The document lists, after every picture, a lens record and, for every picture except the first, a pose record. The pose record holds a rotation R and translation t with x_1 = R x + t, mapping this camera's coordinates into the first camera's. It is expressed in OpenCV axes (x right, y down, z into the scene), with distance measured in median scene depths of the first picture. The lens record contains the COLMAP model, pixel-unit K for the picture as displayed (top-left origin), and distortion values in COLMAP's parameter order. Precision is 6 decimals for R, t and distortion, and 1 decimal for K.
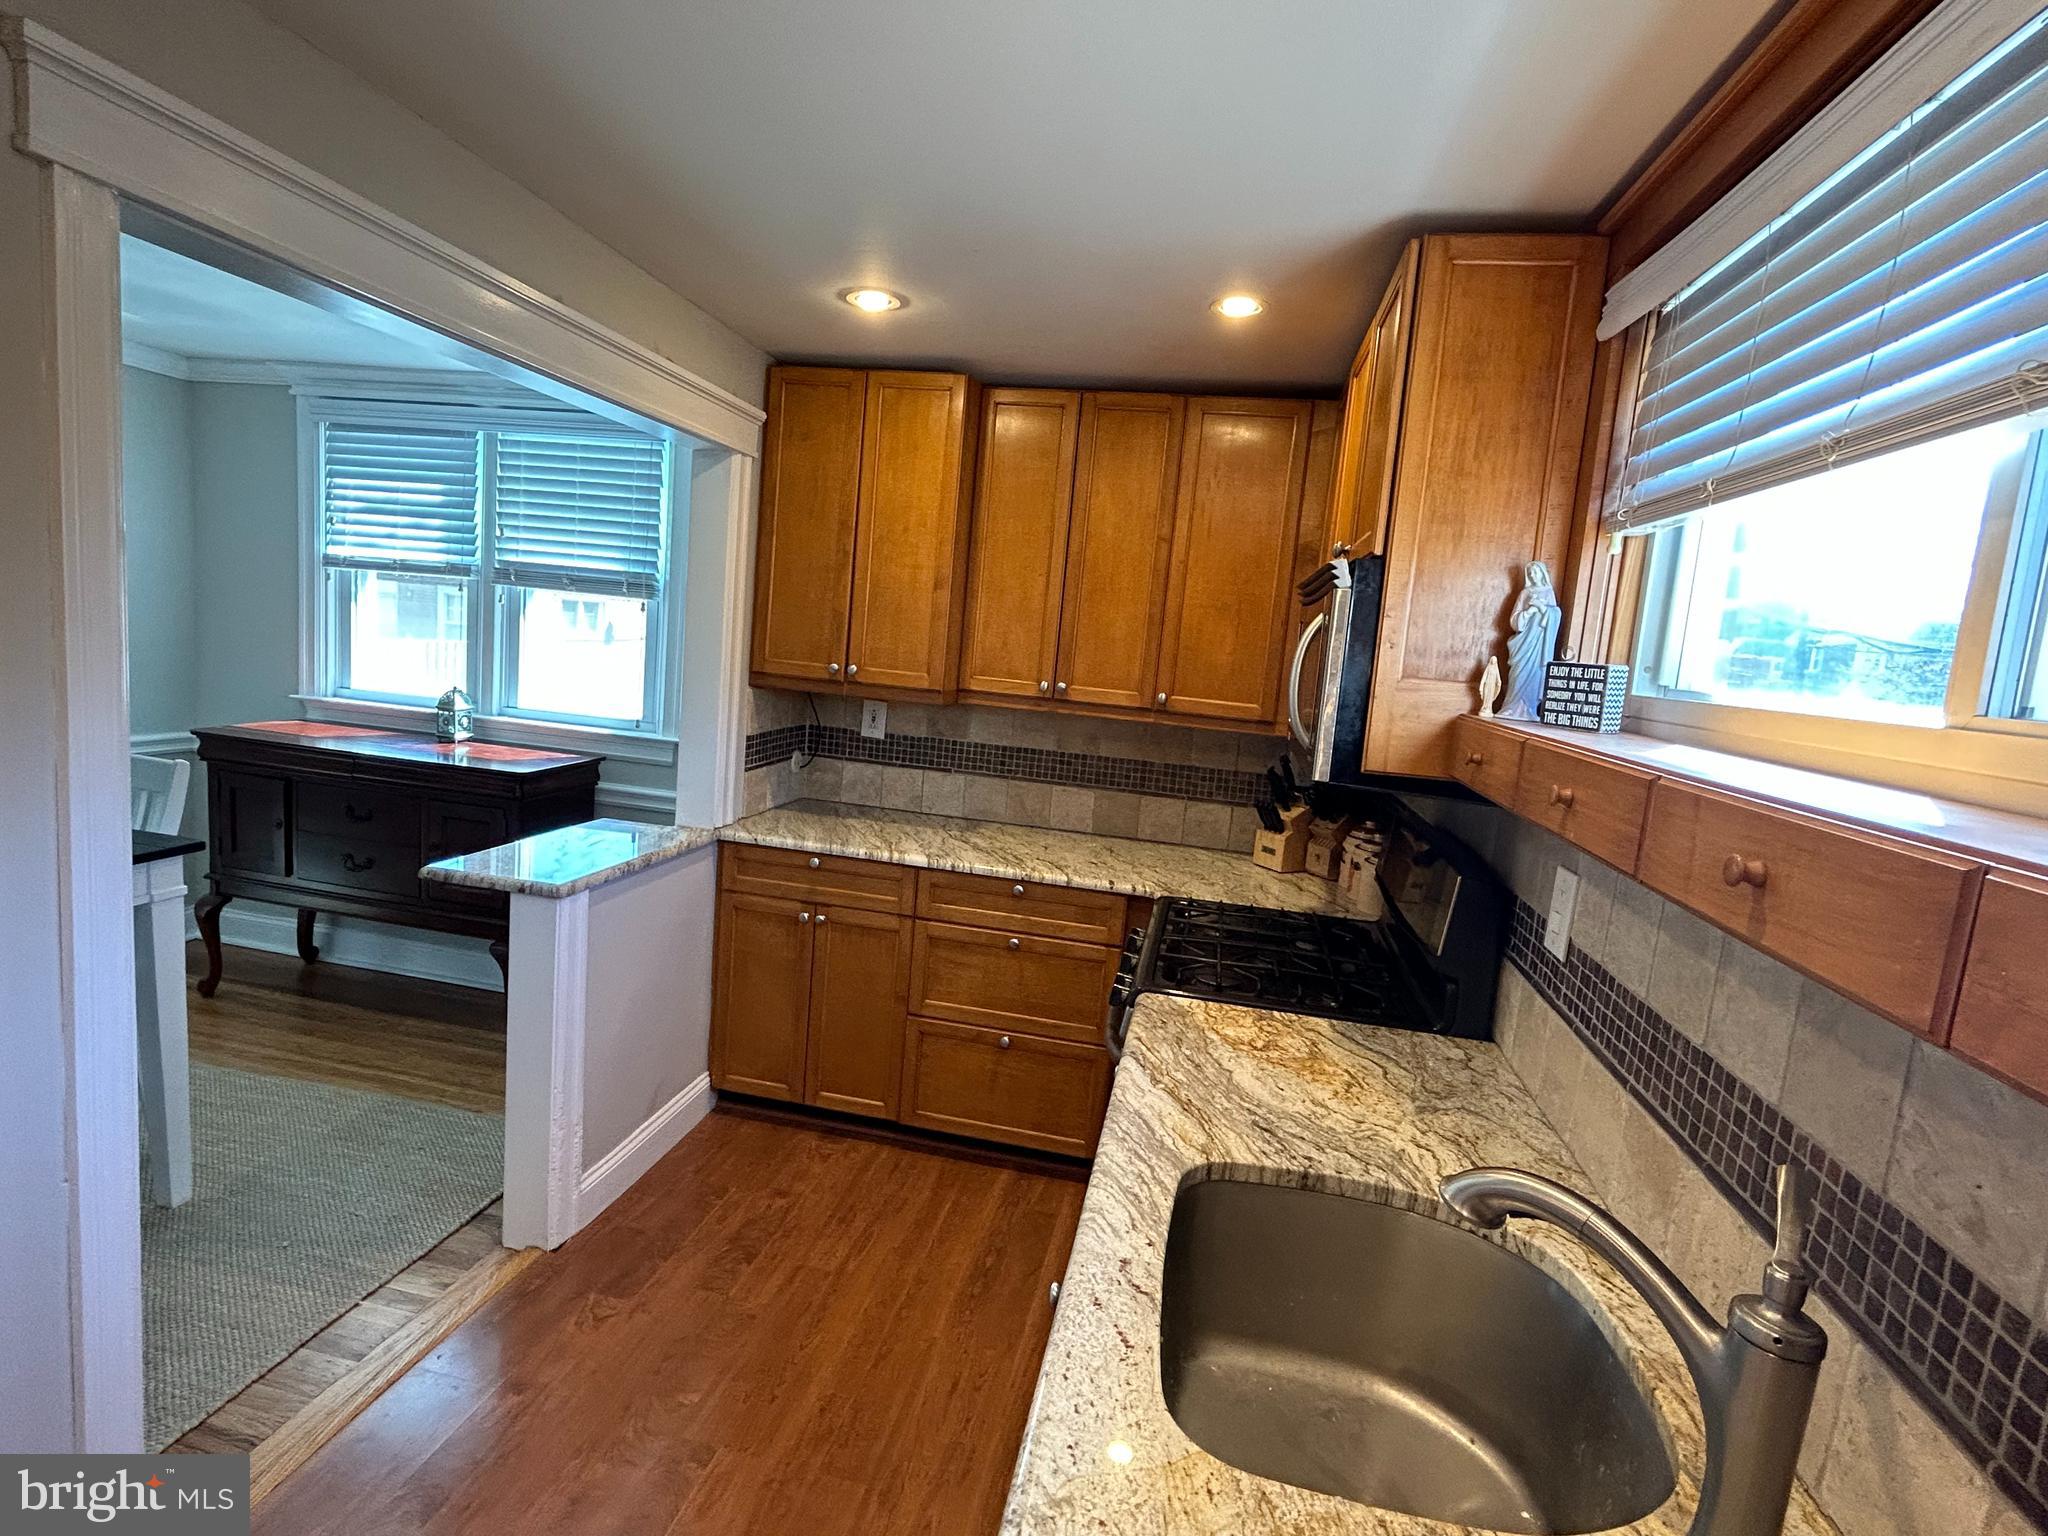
lens RADIAL K [[1016.9, 0, 1019.2], [0, 1016.9, 761.1], [0, 0, 1]] dist [-0.002356, 0.001773]
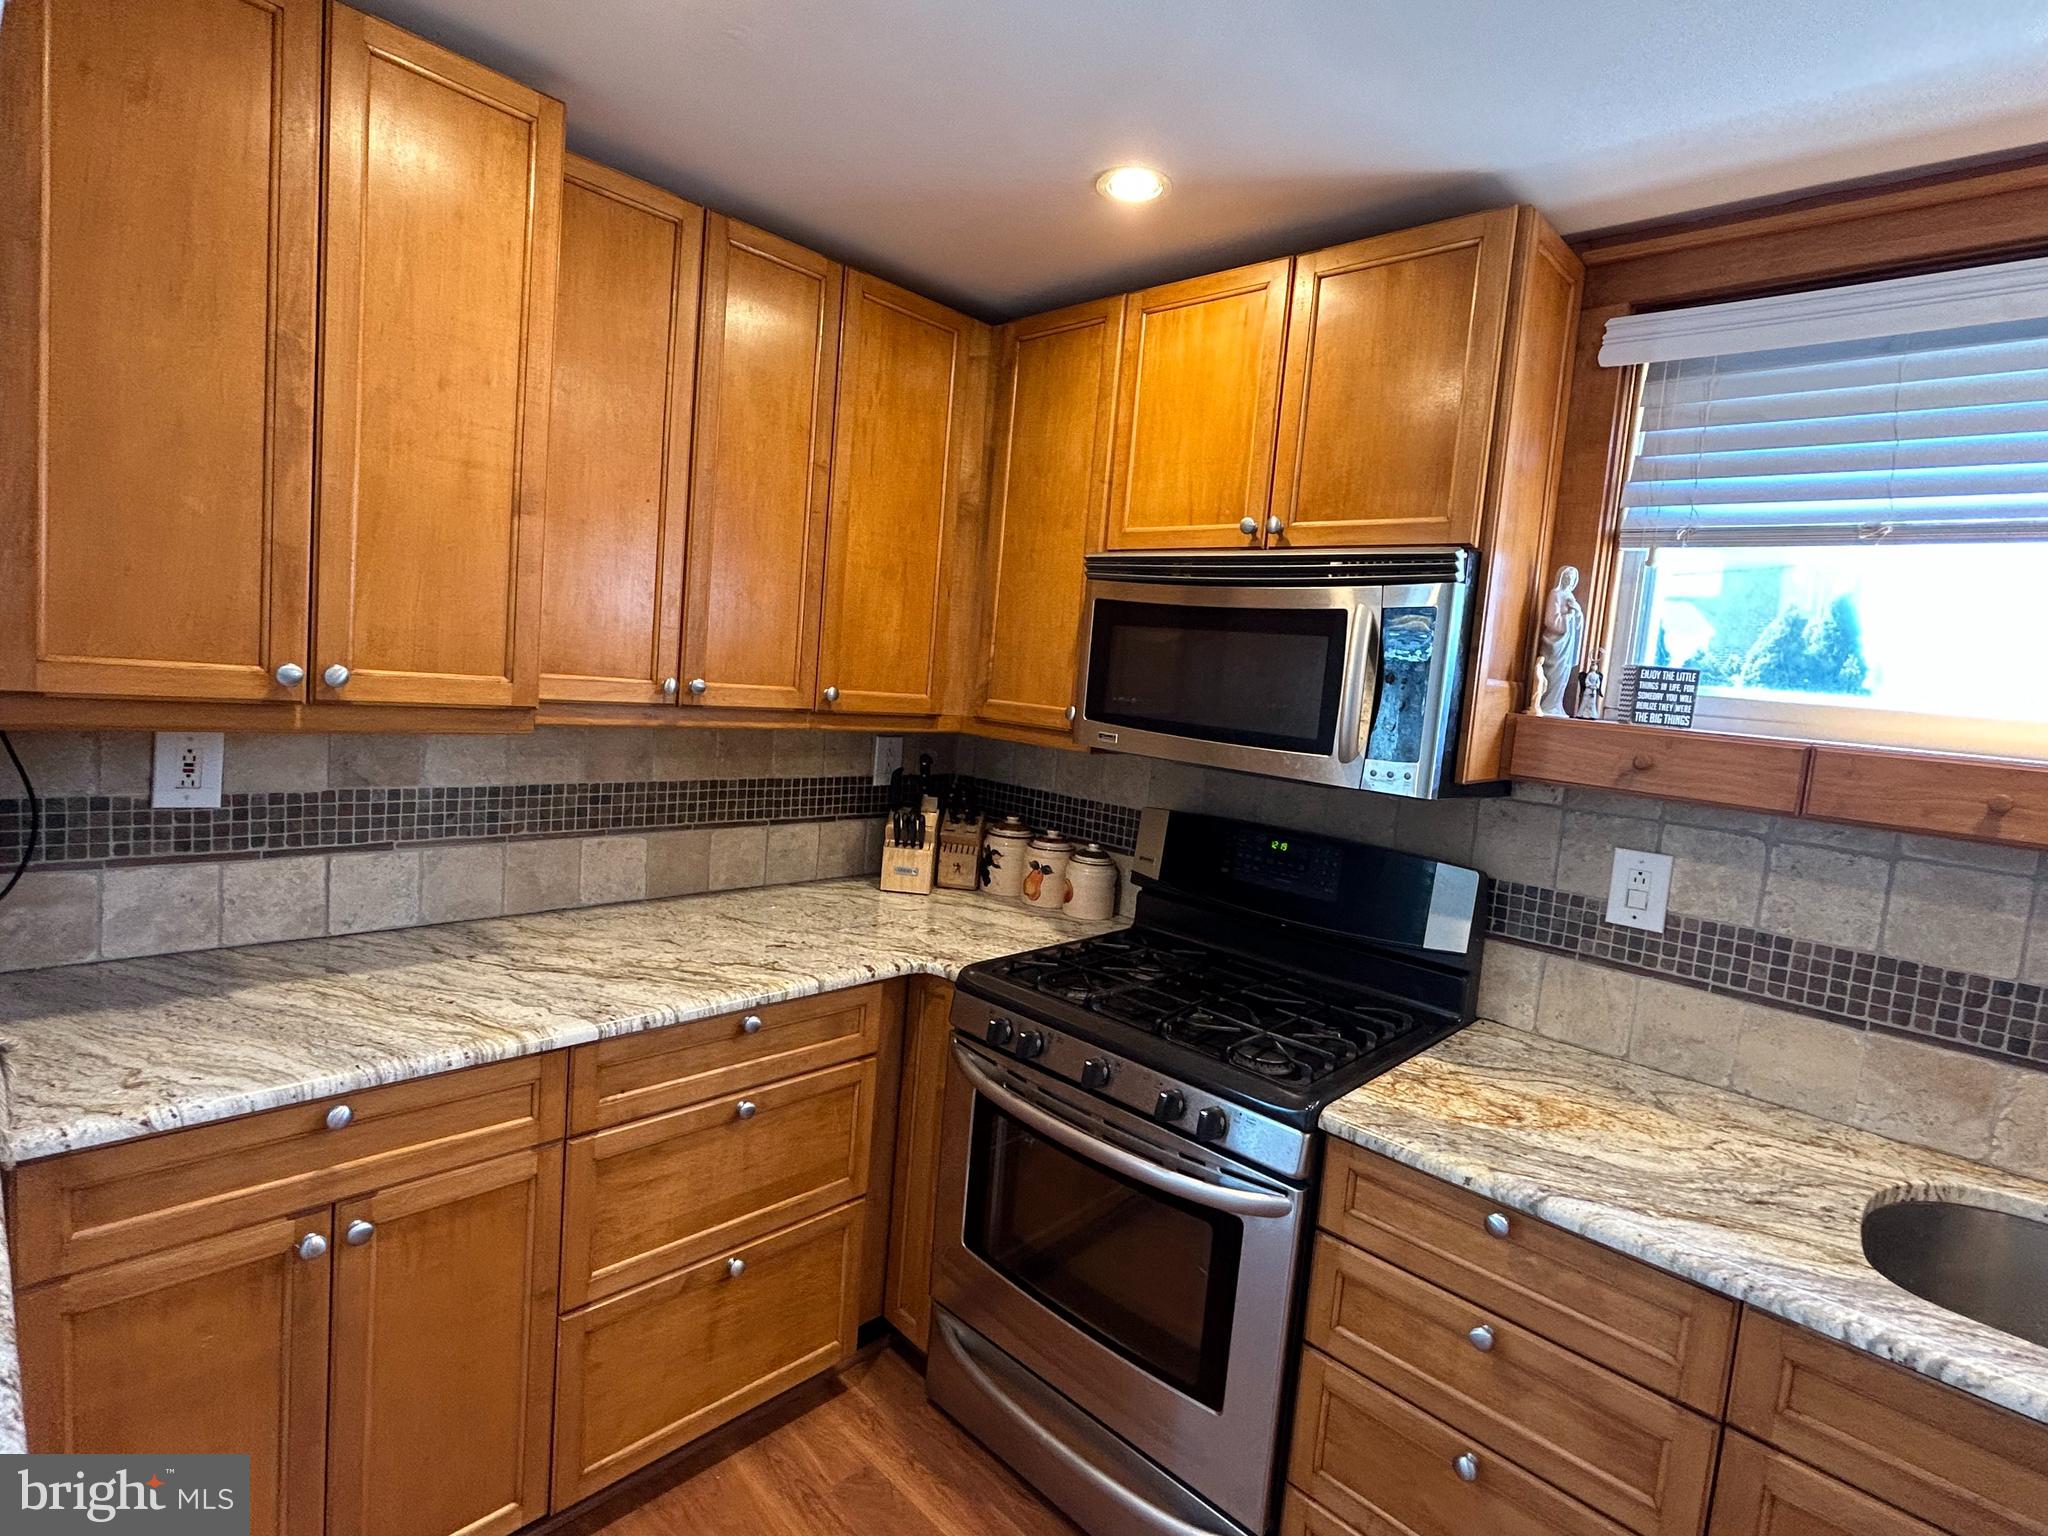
lens RADIAL K [[1016.9, 0, 1020.6], [0, 1016.9, 761.1], [0, 0, 1]] dist [-0.002356, 0.001773]
pose [[0.537419, -0.122608, 0.834355, -0.645614], [0.068597, 0.992452, 0.101656, -0.130893], [-0.840521, 0.002602, 0.541773, 0.834551]]
